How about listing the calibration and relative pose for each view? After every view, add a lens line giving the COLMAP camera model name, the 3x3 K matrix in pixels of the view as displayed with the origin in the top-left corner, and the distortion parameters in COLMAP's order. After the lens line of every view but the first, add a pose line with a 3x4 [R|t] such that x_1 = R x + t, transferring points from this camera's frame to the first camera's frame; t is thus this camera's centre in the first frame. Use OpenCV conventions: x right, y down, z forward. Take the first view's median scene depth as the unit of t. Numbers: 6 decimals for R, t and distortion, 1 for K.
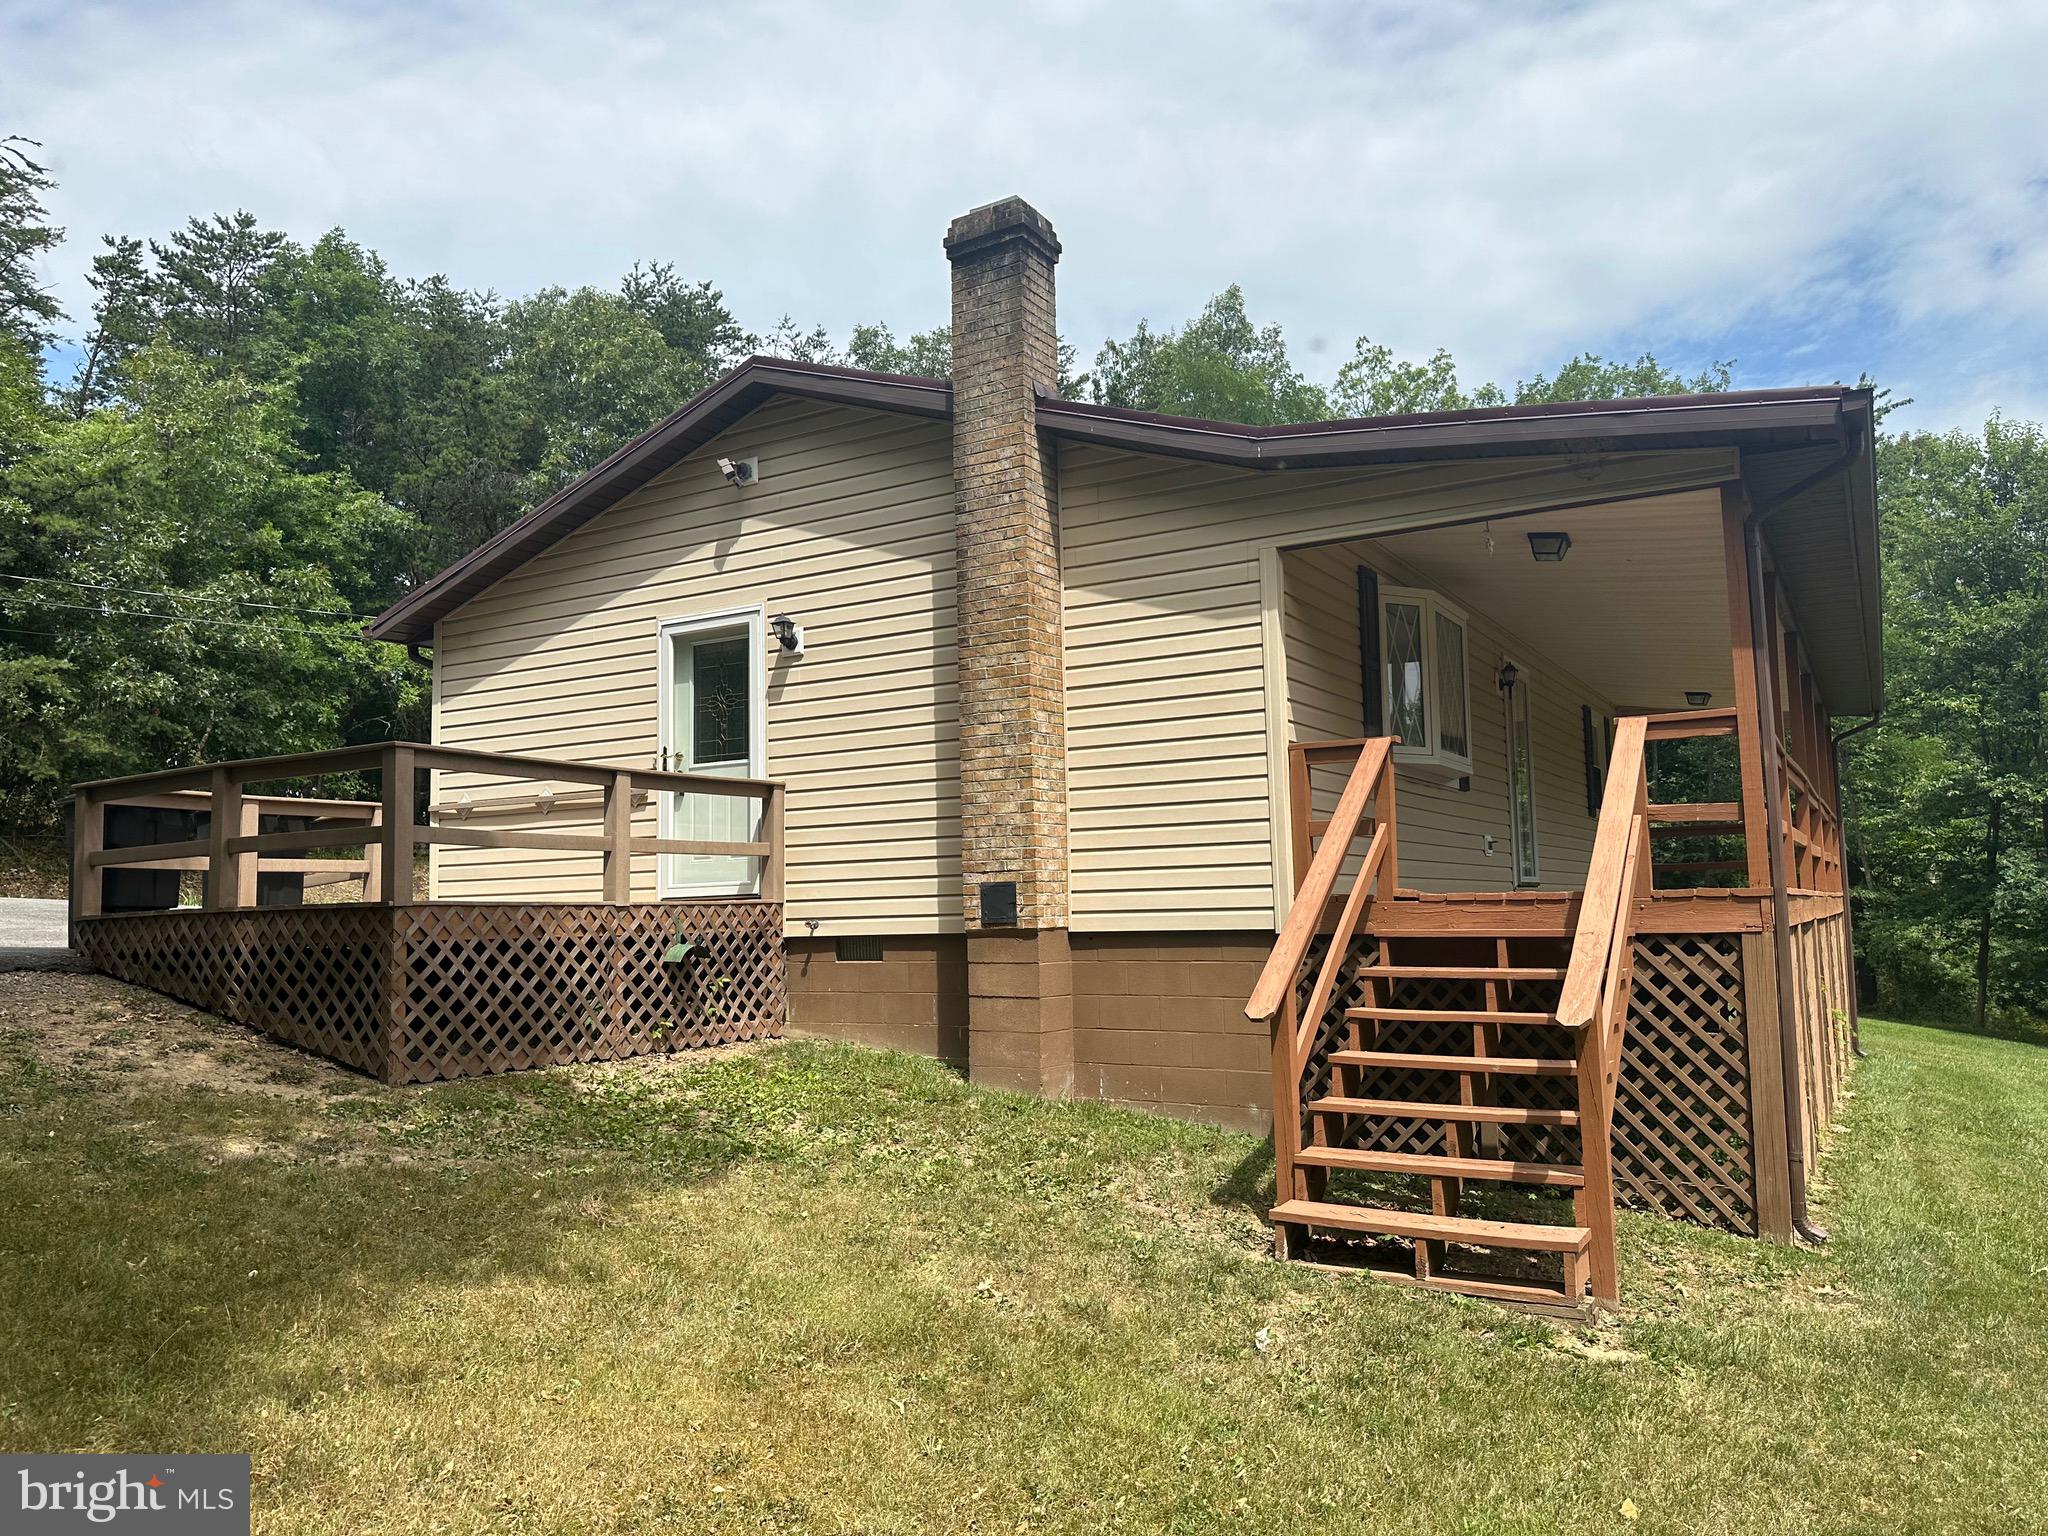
lens RADIAL K [[1443.0, 0, 1024.0], [0, 1443.0, 768.0], [0, 0, 1]] dist [-0.005050, -0.007247]
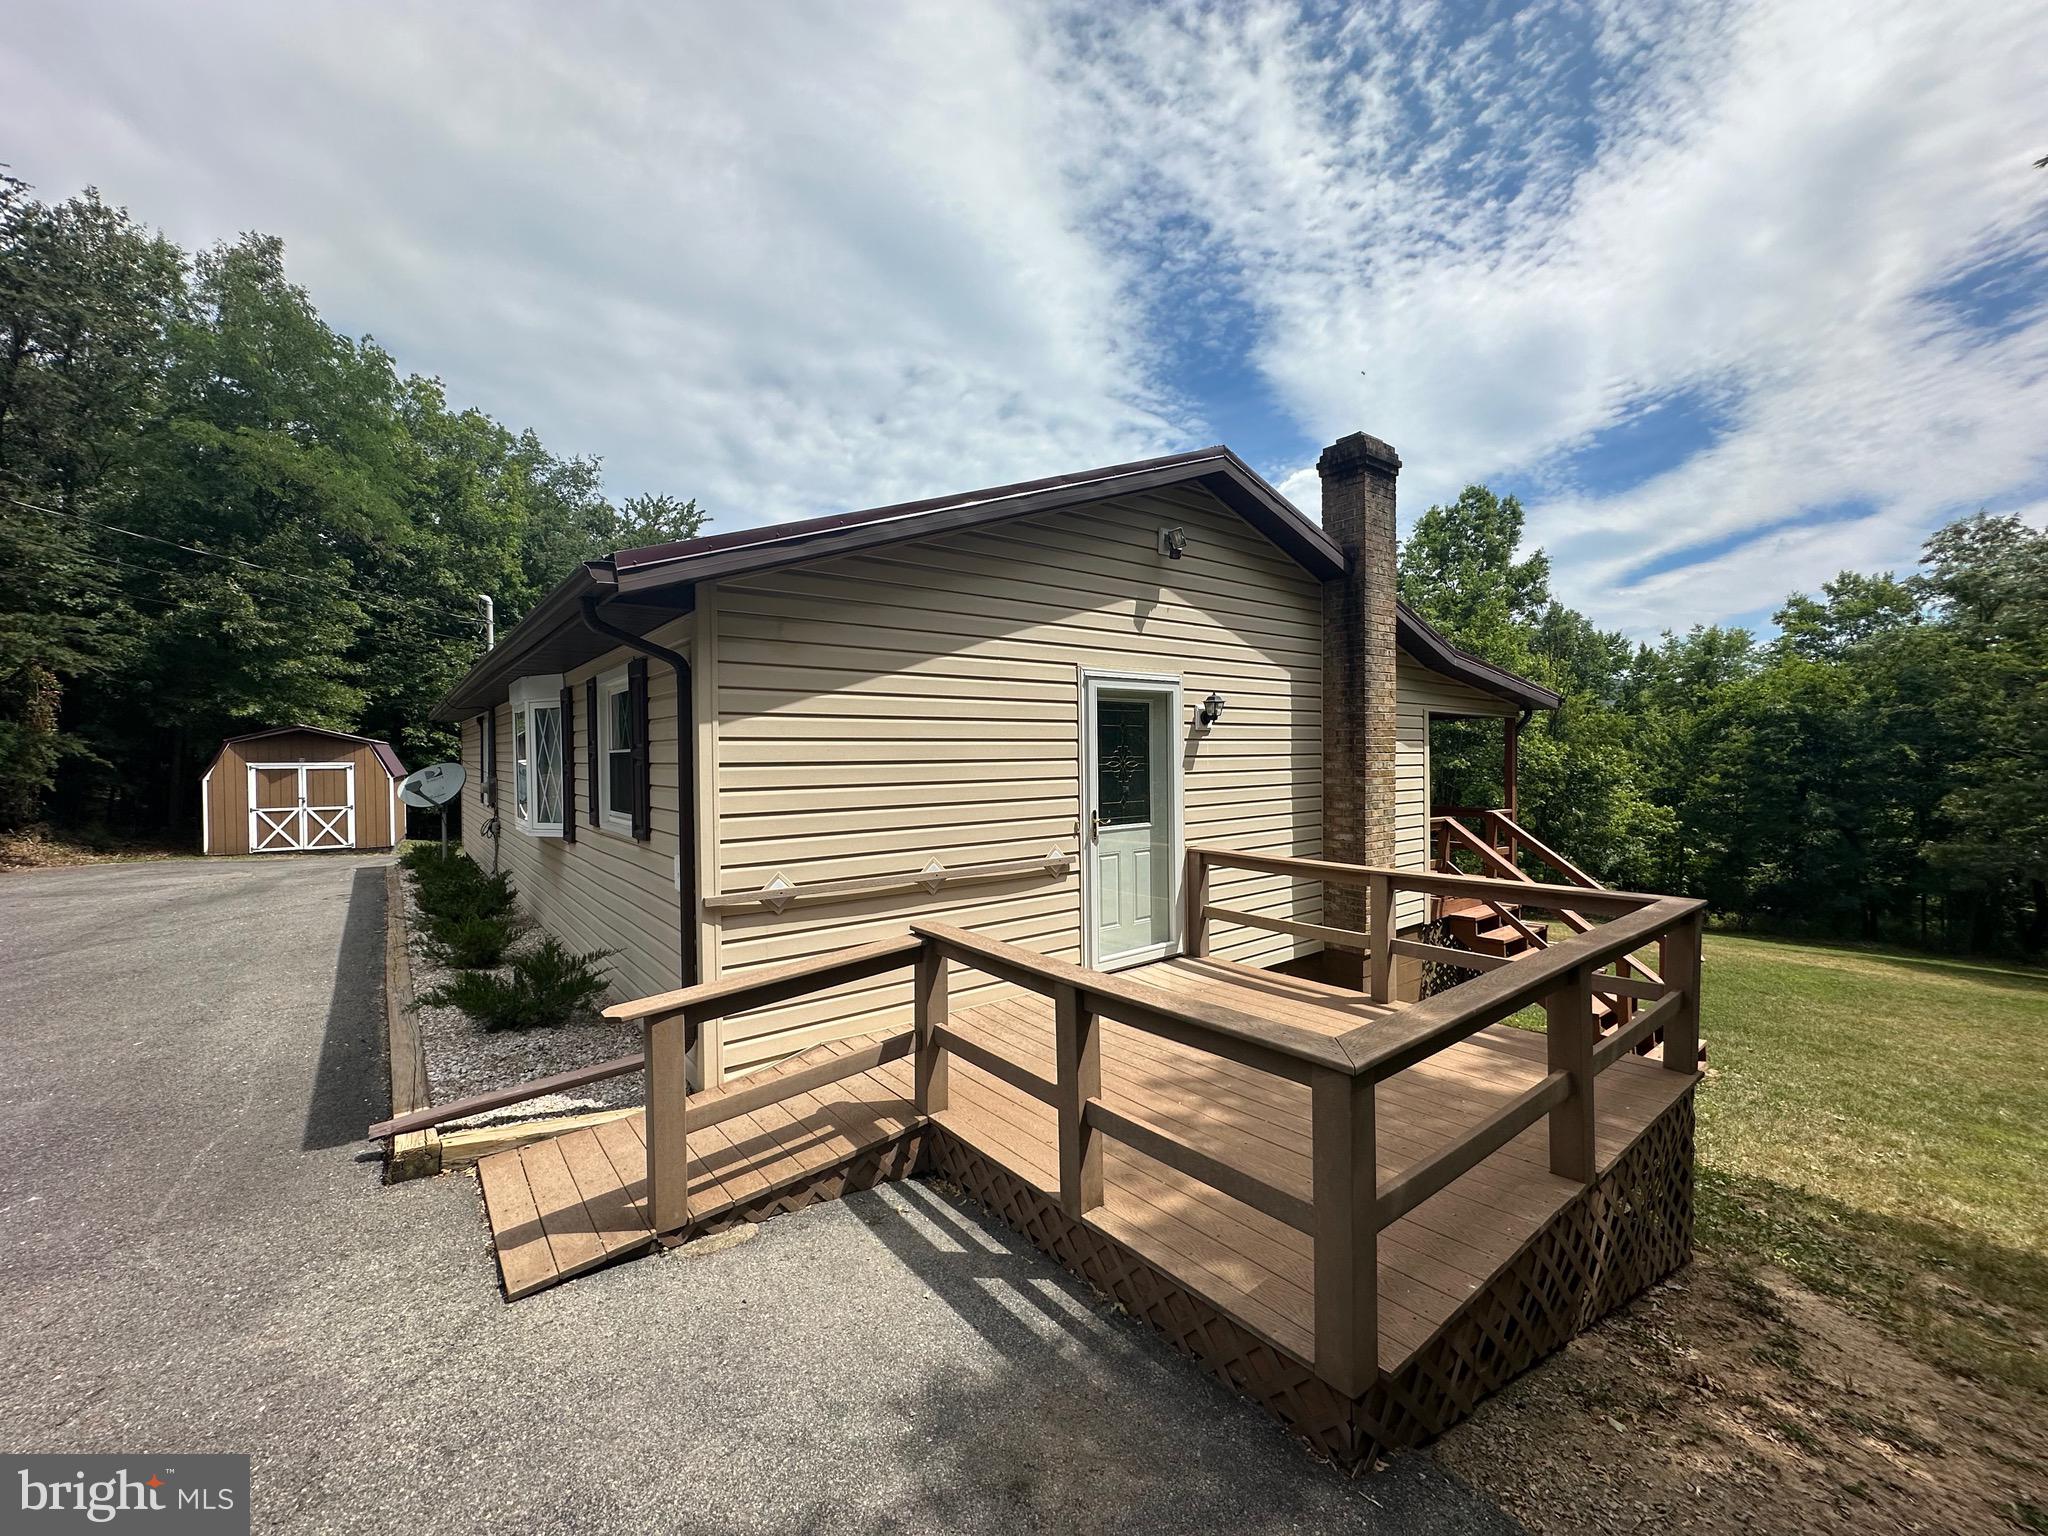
lens RADIAL K [[818.0, 0, 1026.1], [0, 818.0, 766.8], [0, 0, 1]] dist [-0.009024, 0.003218]
pose [[0.369852, 0.002413, 0.929087, -0.908706], [-0.092028, 0.995174, 0.034049, -0.067780], [-0.924522, -0.098095, 0.368289, 1.026572]]
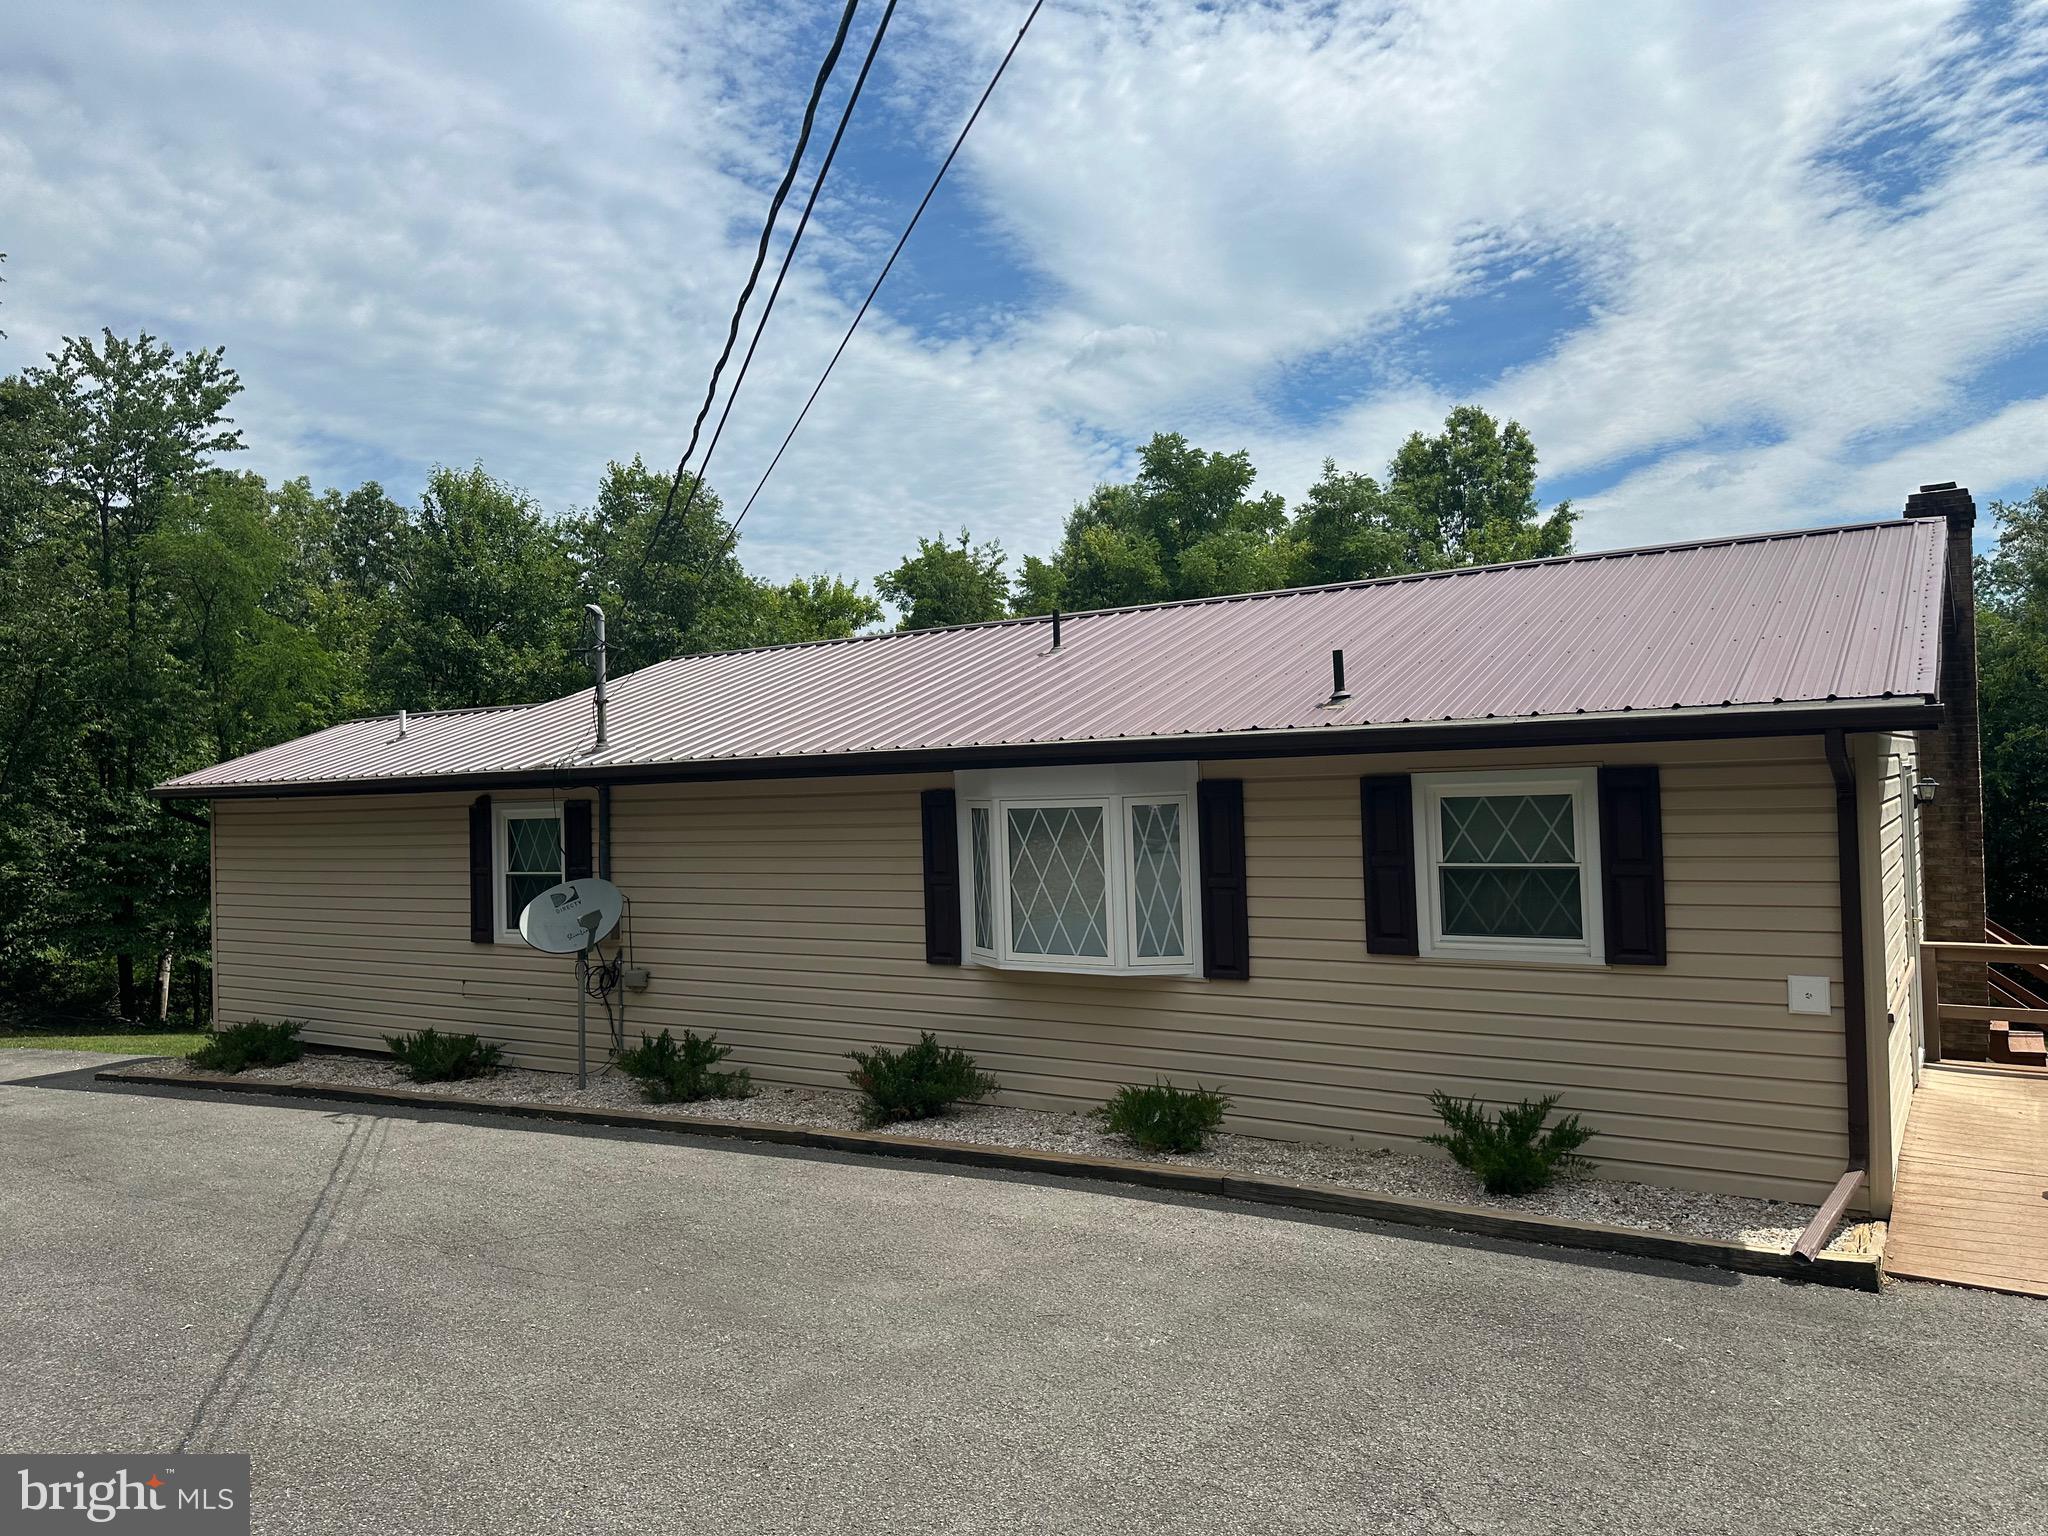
lens RADIAL K [[1413.3, 0, 1024.0], [0, 1413.3, 768.0], [0, 0, 1]] dist [0.097167, -0.123769]
pose [[0.053818, 0.026618, 0.998196, -1.380161], [-0.065188, 0.997606, -0.023087, -0.055160], [-0.996421, -0.063828, 0.055424, 1.797150]]
